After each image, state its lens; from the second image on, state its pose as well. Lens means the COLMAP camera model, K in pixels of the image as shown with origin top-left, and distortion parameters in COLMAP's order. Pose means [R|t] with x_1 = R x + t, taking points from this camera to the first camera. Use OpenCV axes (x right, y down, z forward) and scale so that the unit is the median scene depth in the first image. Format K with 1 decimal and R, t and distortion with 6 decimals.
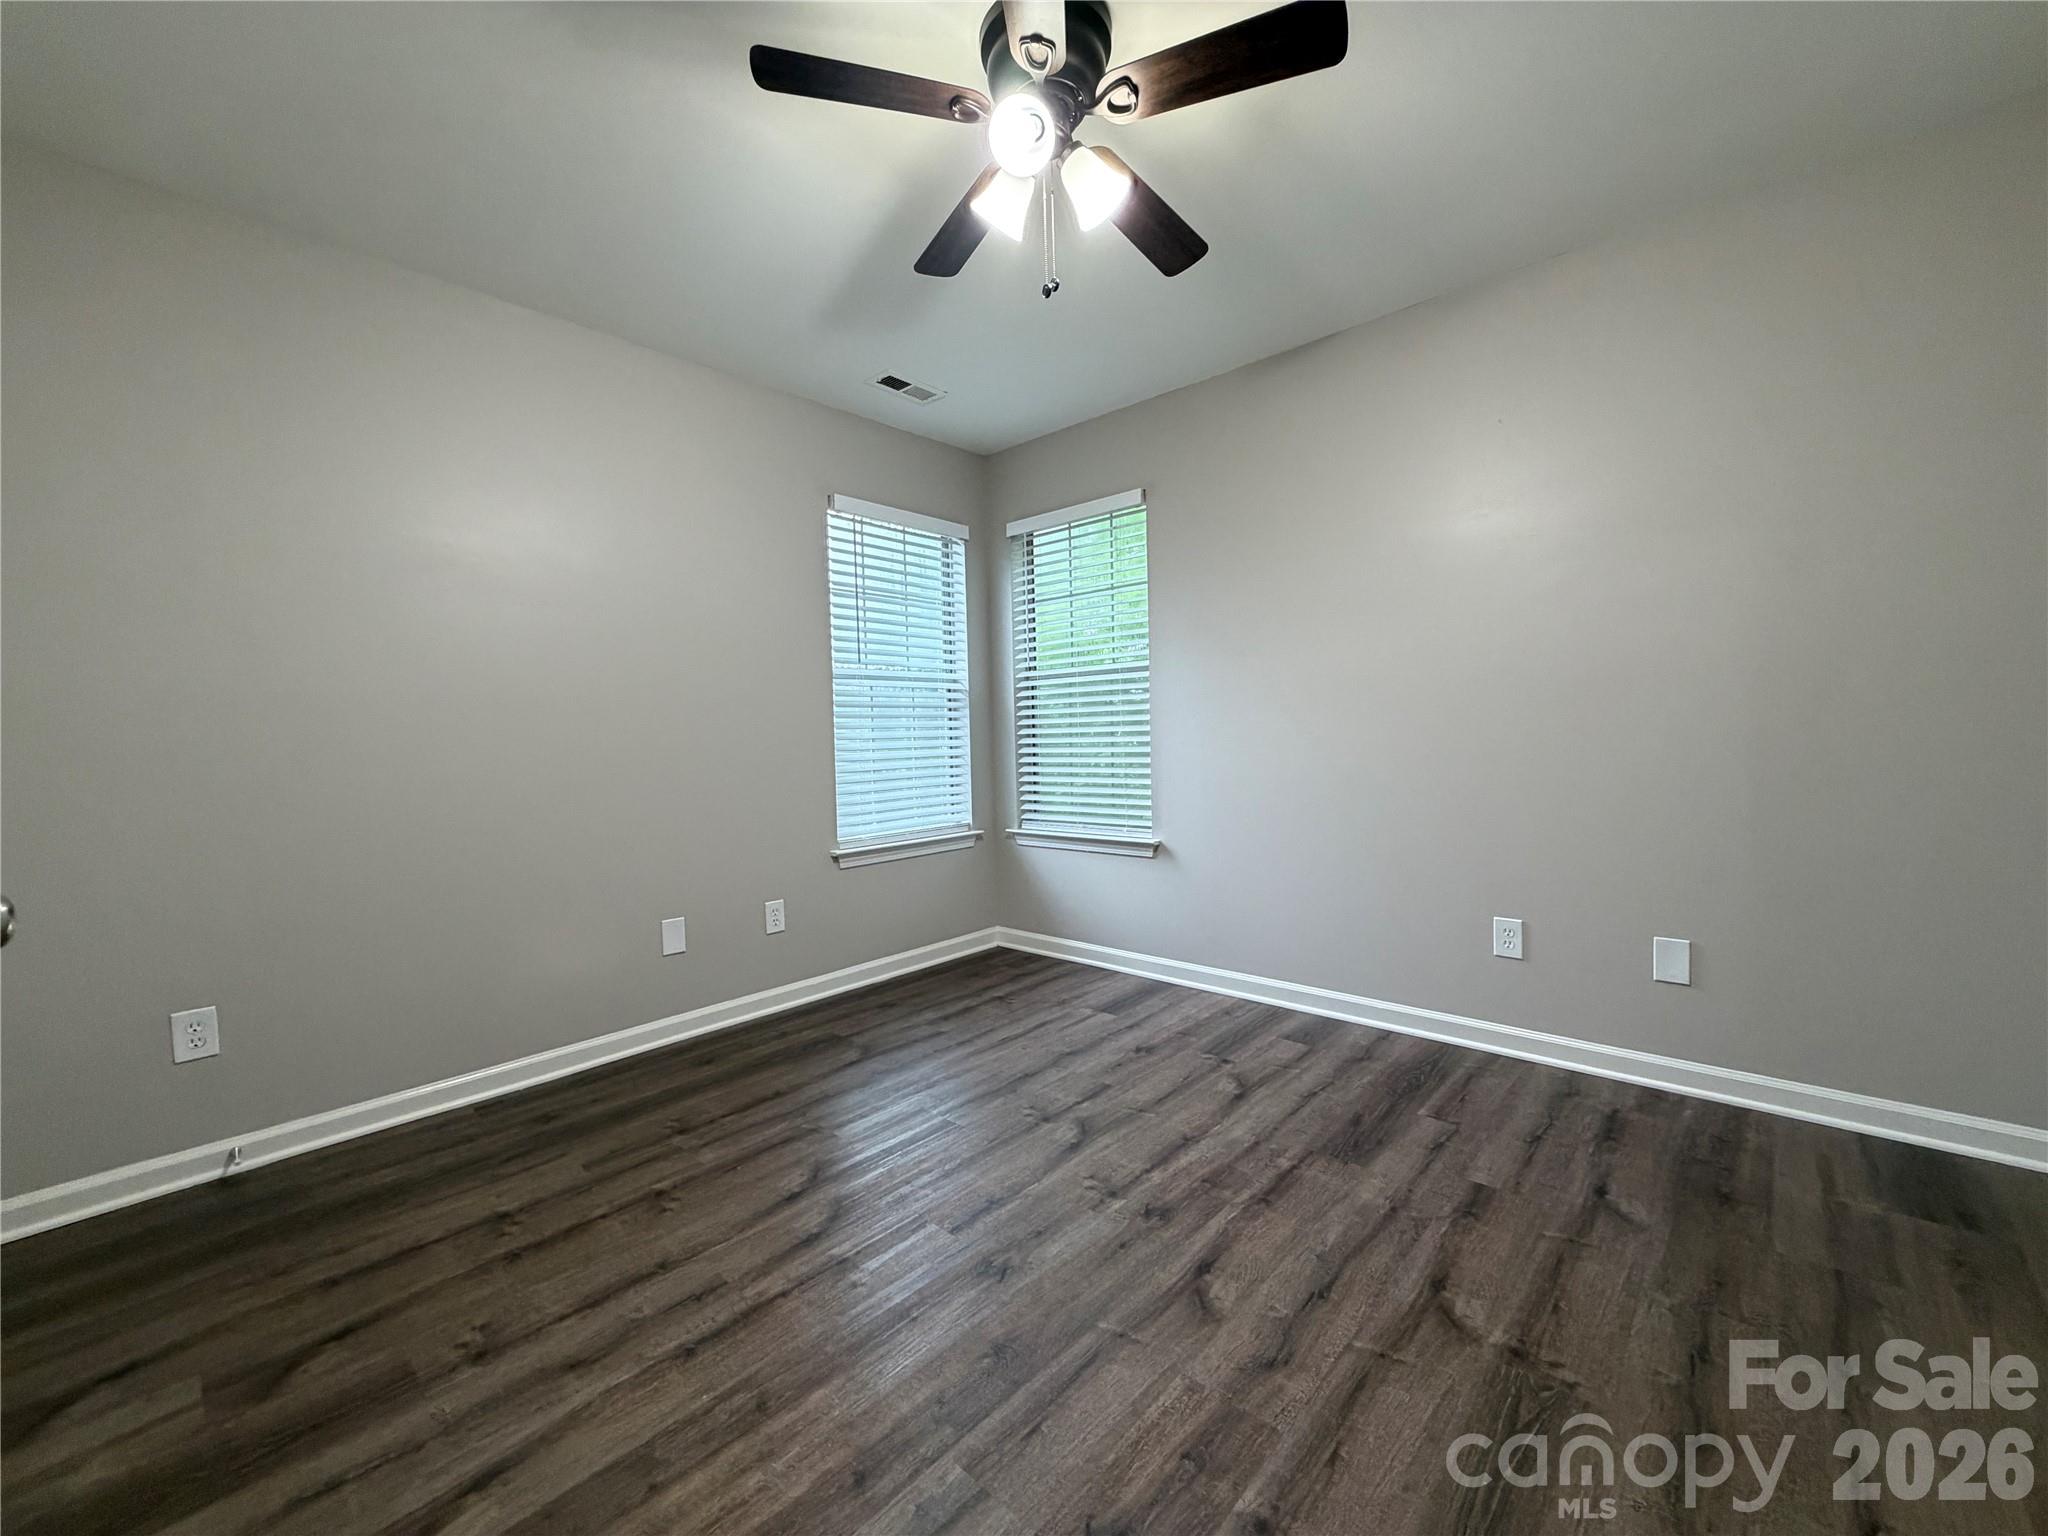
lens RADIAL K [[819.7, 0, 1031.0], [0, 819.7, 771.8], [0, 0, 1]] dist [-0.000652, -0.001267]
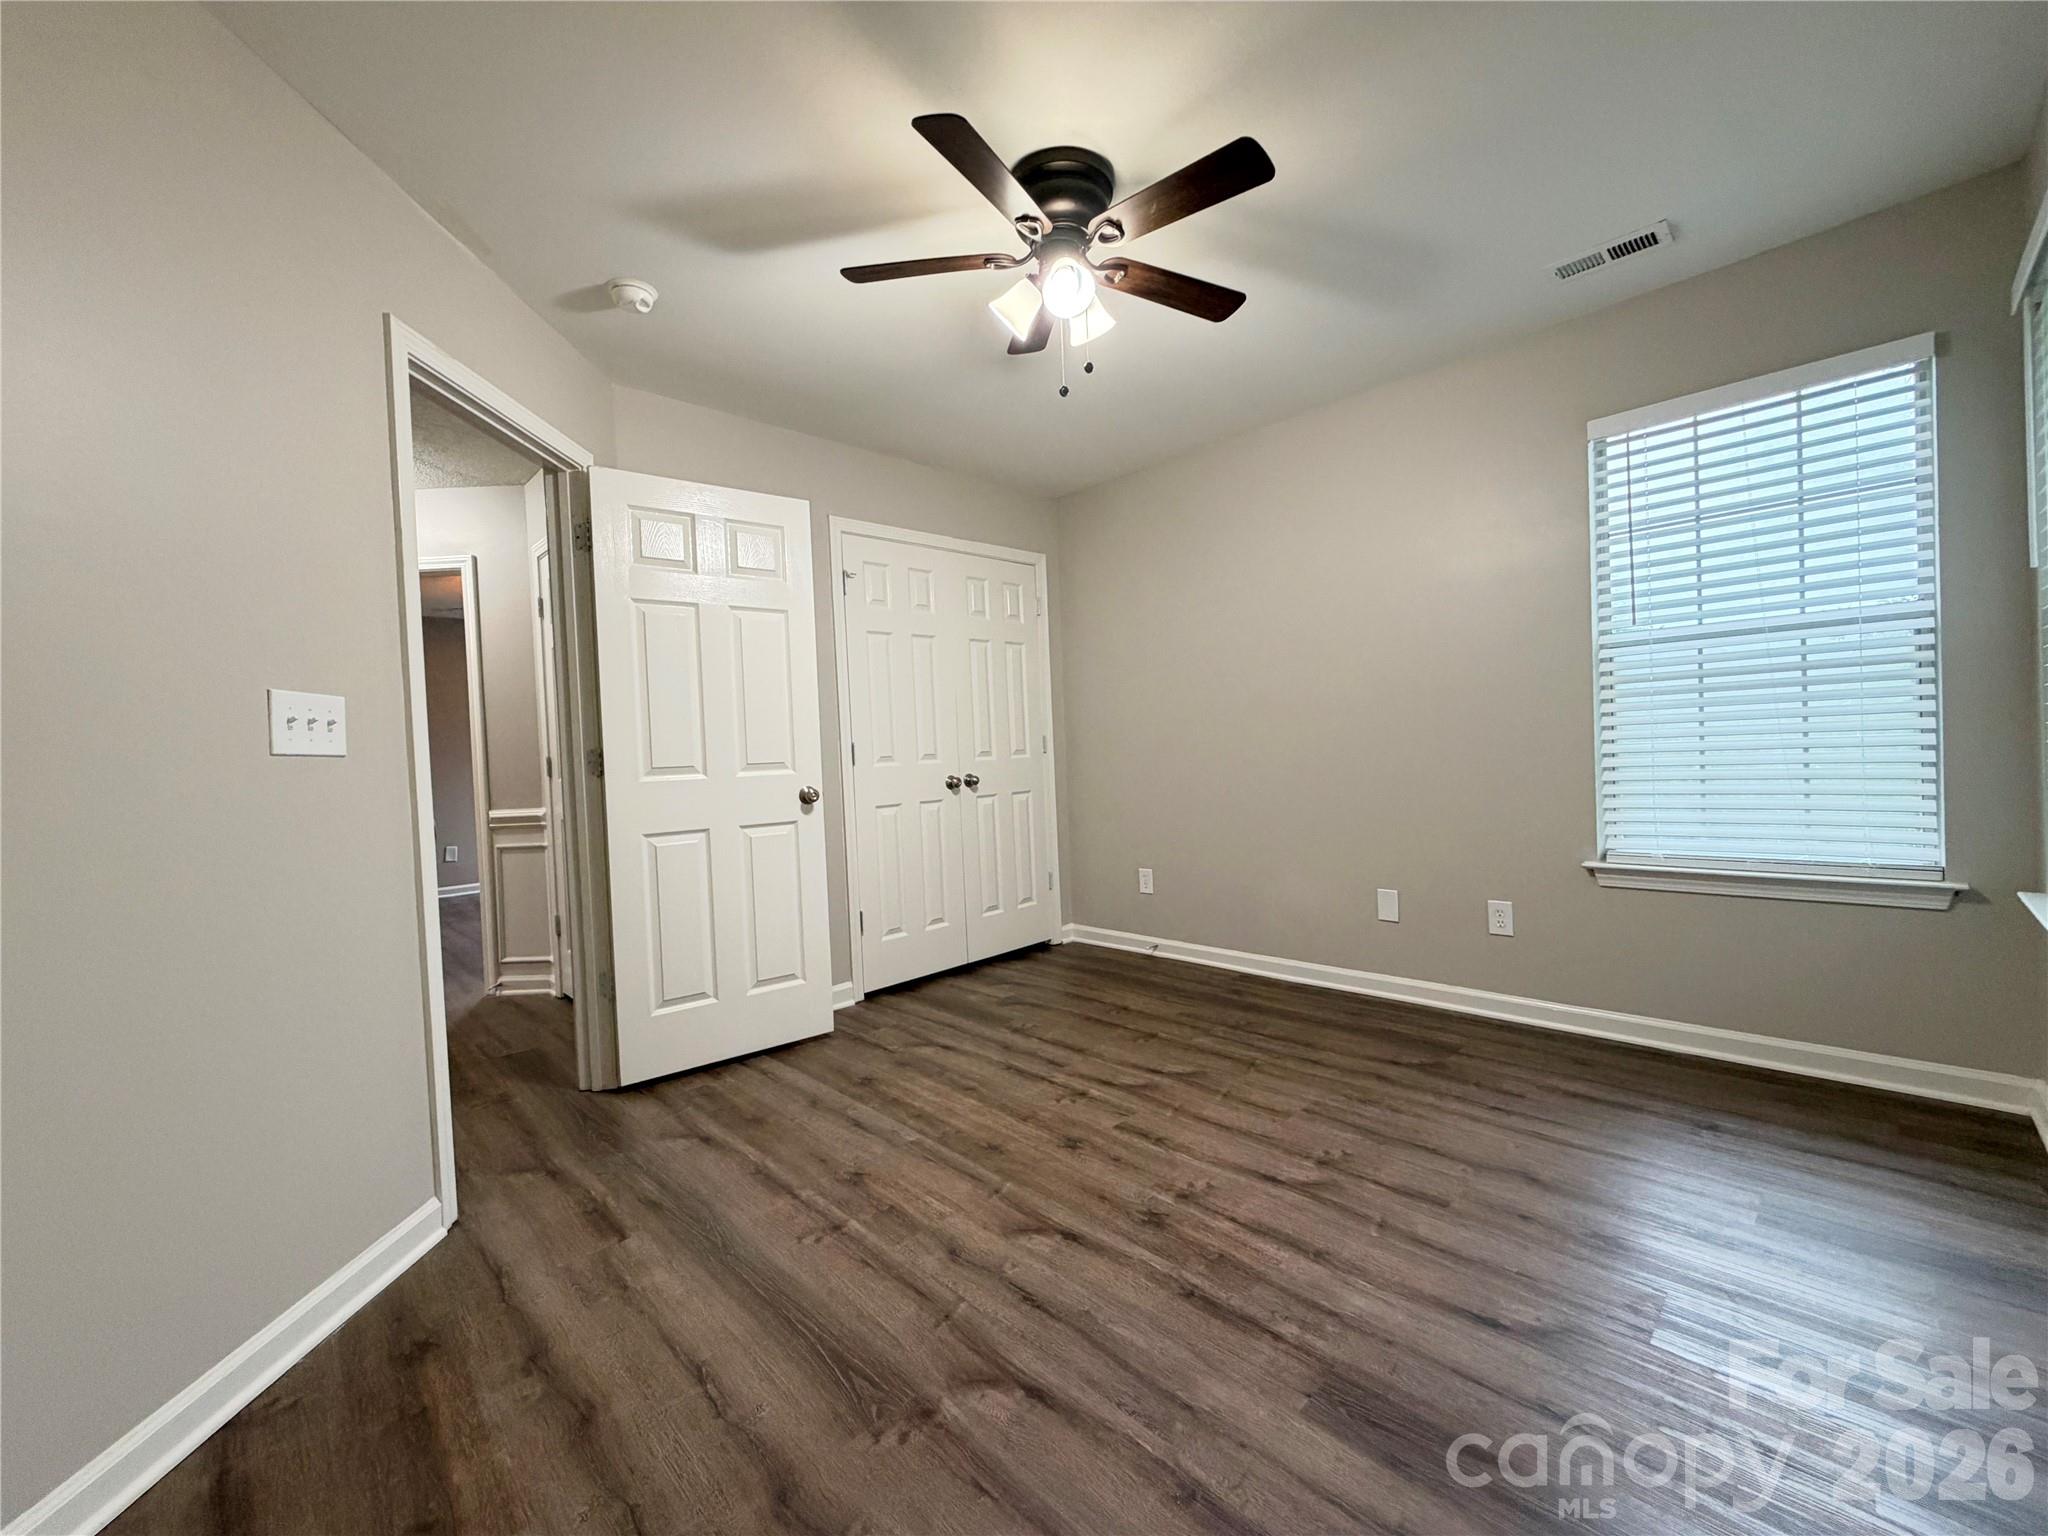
lens RADIAL K [[819.7, 0, 1013.5], [0, 819.7, 771.2], [0, 0, 1]] dist [-0.000652, -0.001267]
pose [[-0.068422, 0.053209, -0.996237, 1.068221], [-0.000003, 0.998577, 0.053334, -0.068349], [0.997656, 0.003652, -0.068325, 0.825973]]
